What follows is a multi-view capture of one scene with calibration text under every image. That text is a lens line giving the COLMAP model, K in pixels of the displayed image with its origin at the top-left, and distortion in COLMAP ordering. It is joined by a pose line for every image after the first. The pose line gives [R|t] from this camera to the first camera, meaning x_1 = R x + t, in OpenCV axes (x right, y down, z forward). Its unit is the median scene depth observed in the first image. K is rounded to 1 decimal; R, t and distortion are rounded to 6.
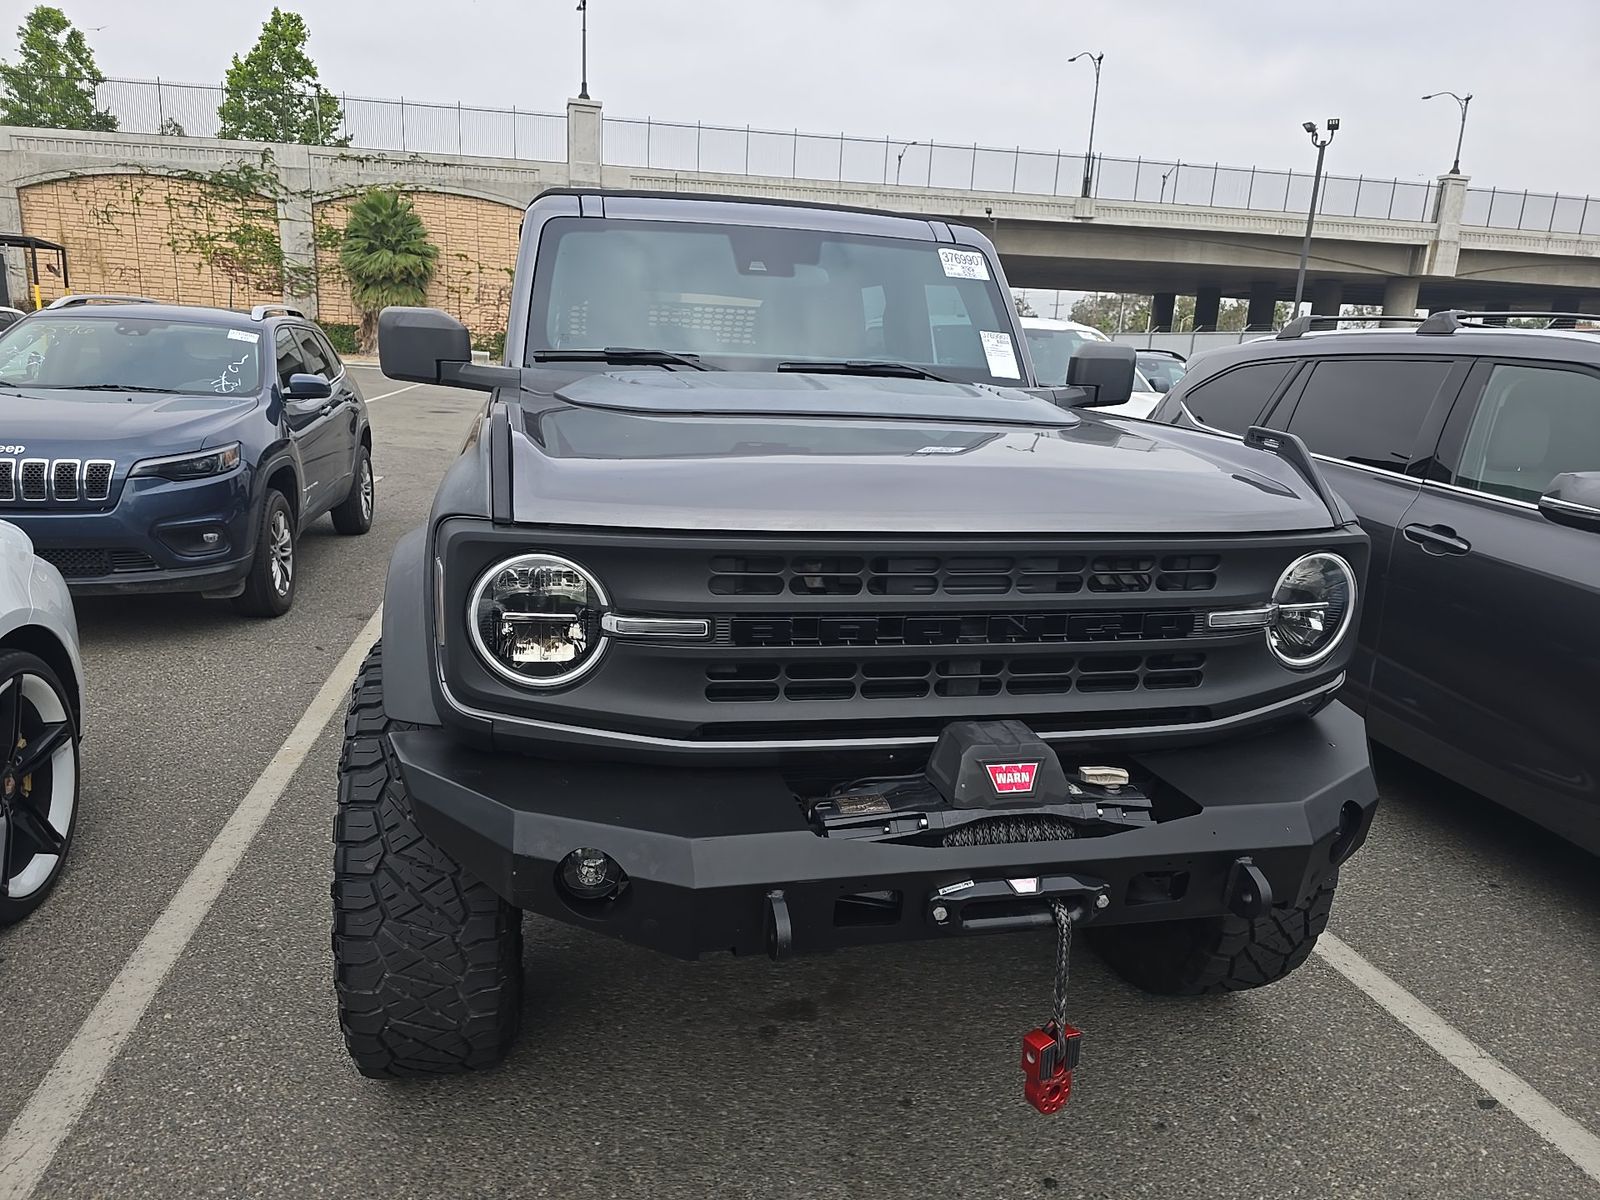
lens RADIAL K [[1086.6, 0, 804.3], [0, 1086.6, 602.9], [0, 0, 1]] dist [0.050417, -0.043222]
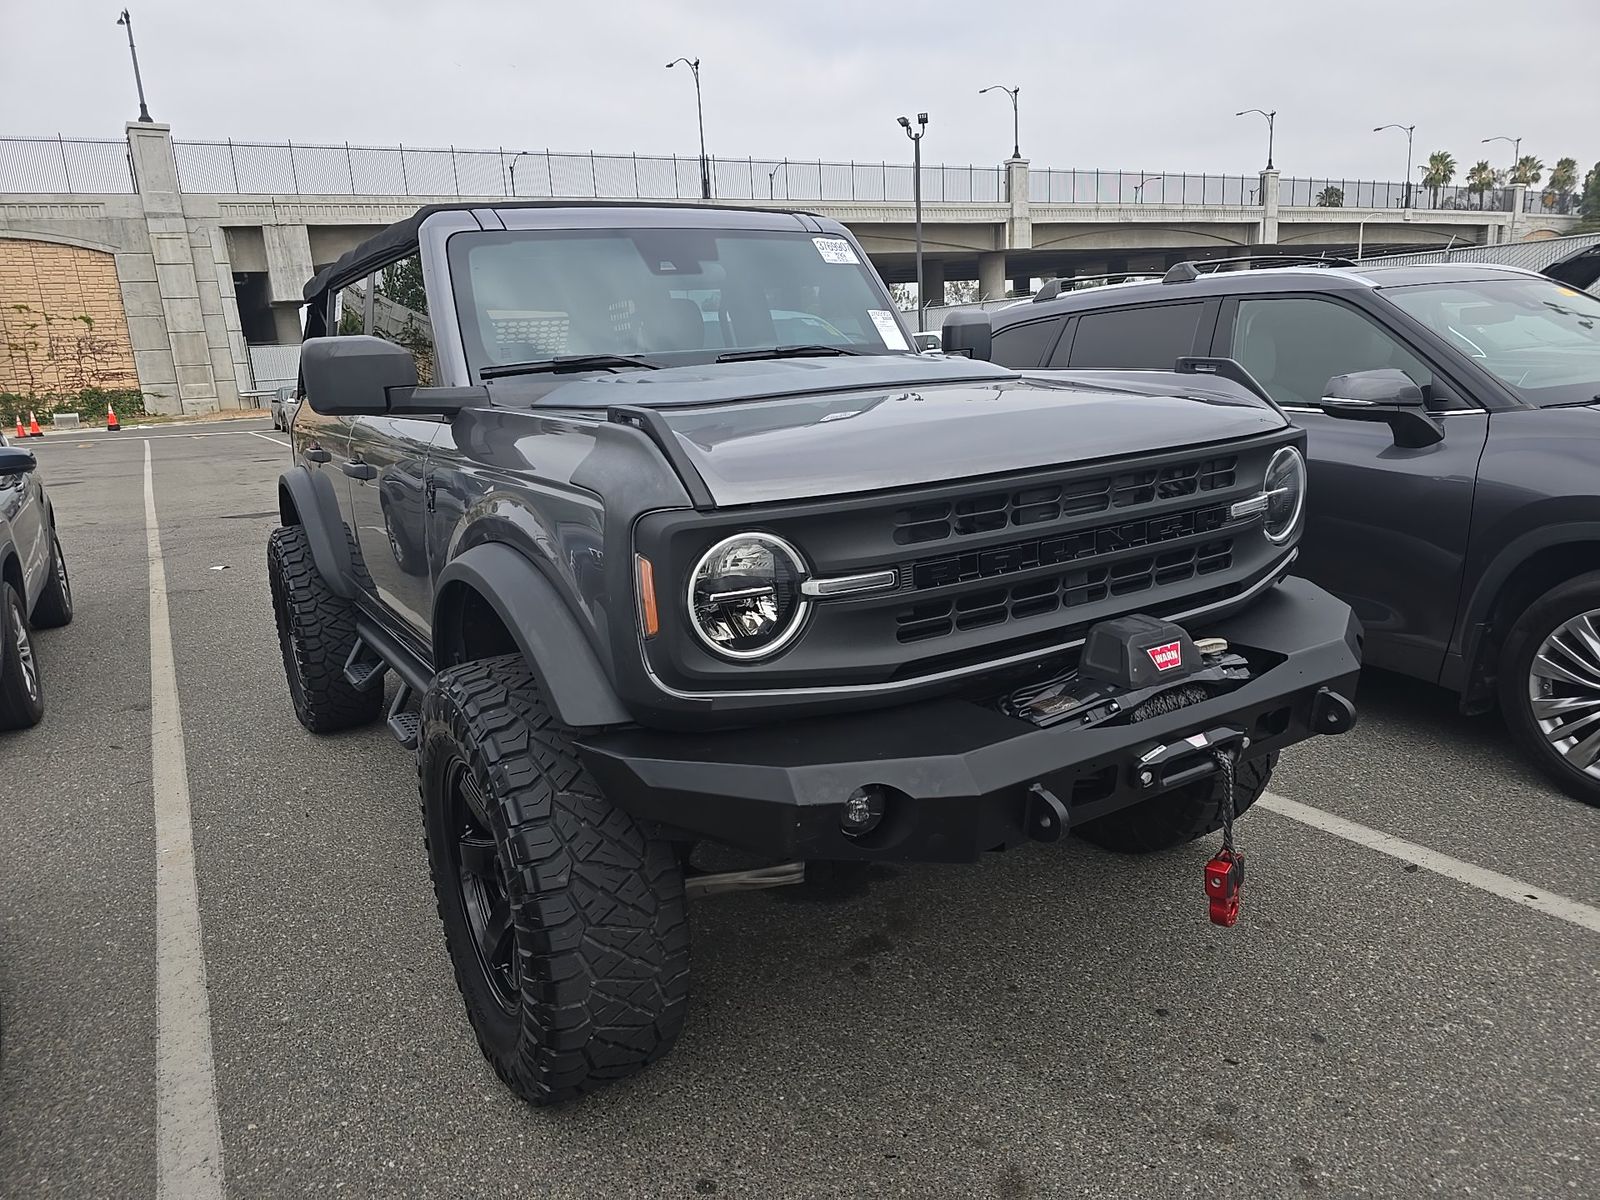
lens RADIAL K [[1078.0, 0, 803.7], [0, 1078.0, 604.1], [0, 0, 1]] dist [0.068312, -0.060667]
pose [[0.942913, -0.170832, 0.285886, -0.224958], [0.171609, 0.984907, 0.022529, 0.004371], [-0.285420, 0.027818, 0.957999, -0.009922]]
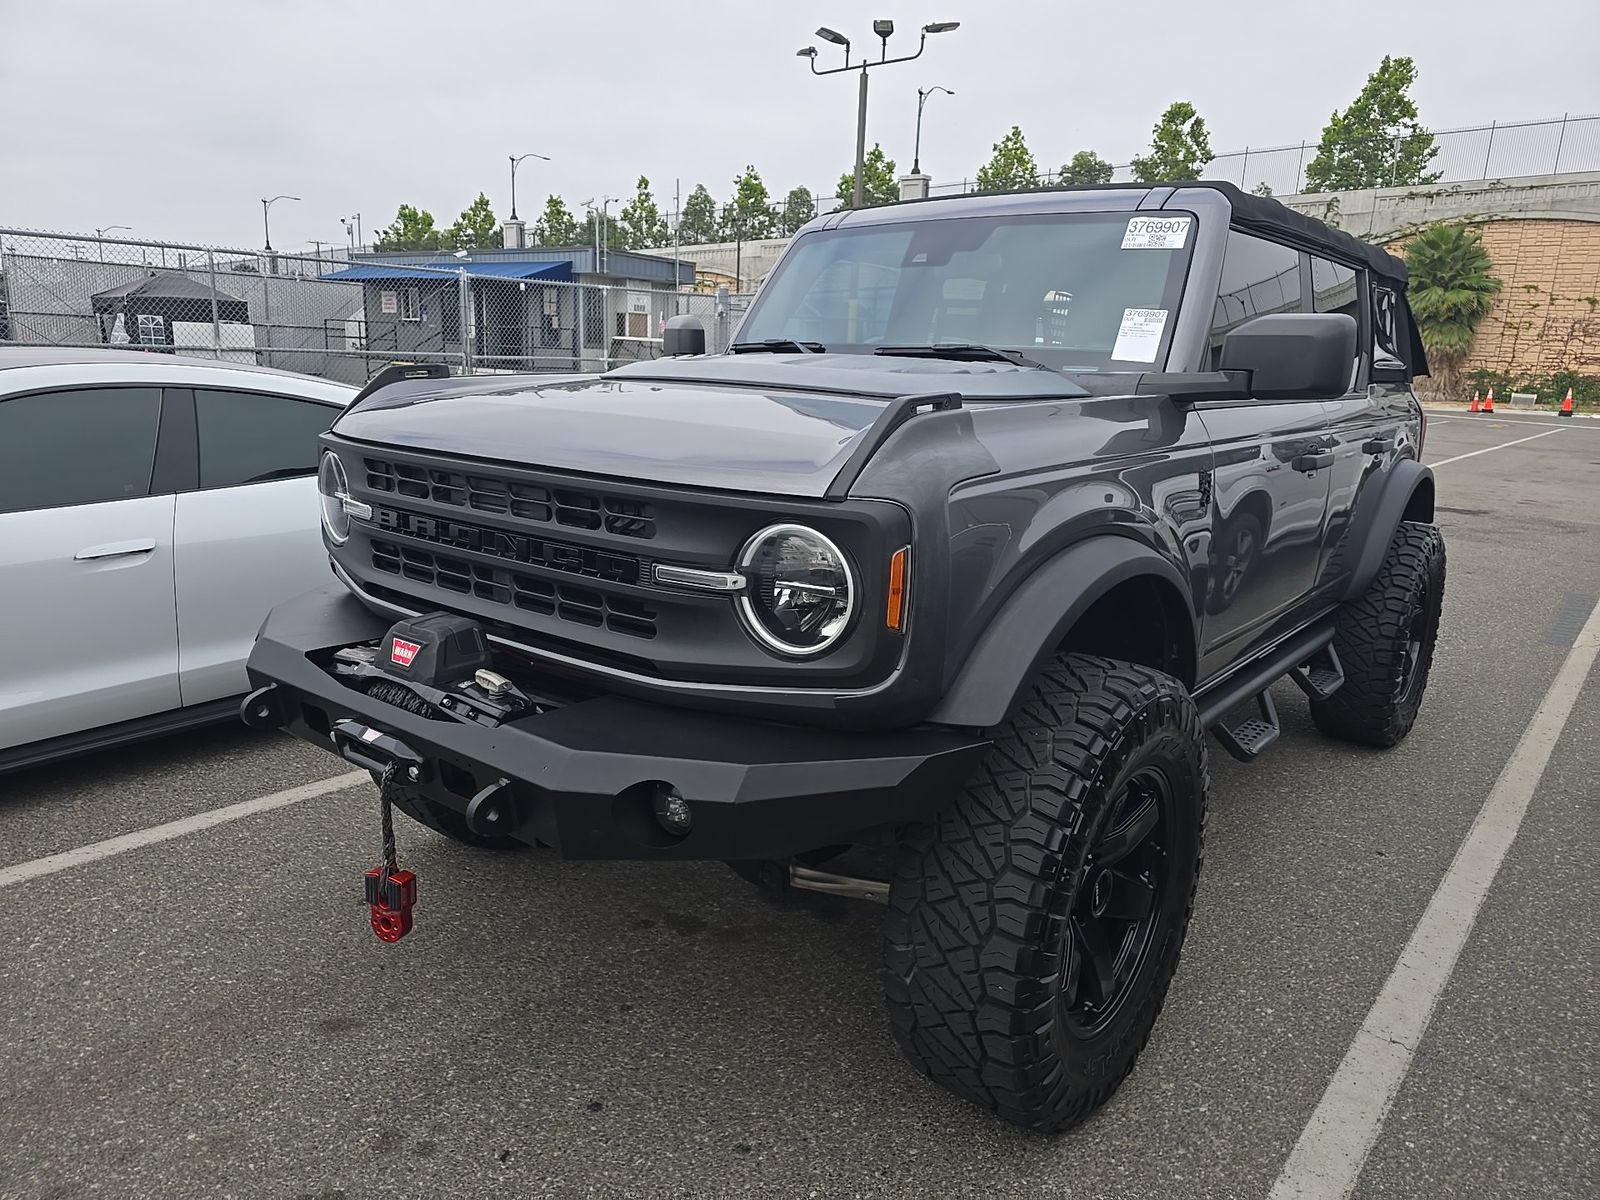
lens RADIAL K [[1086.6, 0, 804.3], [0, 1086.6, 602.9], [0, 0, 1]] dist [0.050417, -0.043222]
pose [[0.617398, 0.150230, -0.772173, 0.613024], [-0.182465, 0.982173, 0.045195, -0.012715], [0.765197, 0.112991, 0.633803, 0.250294]]
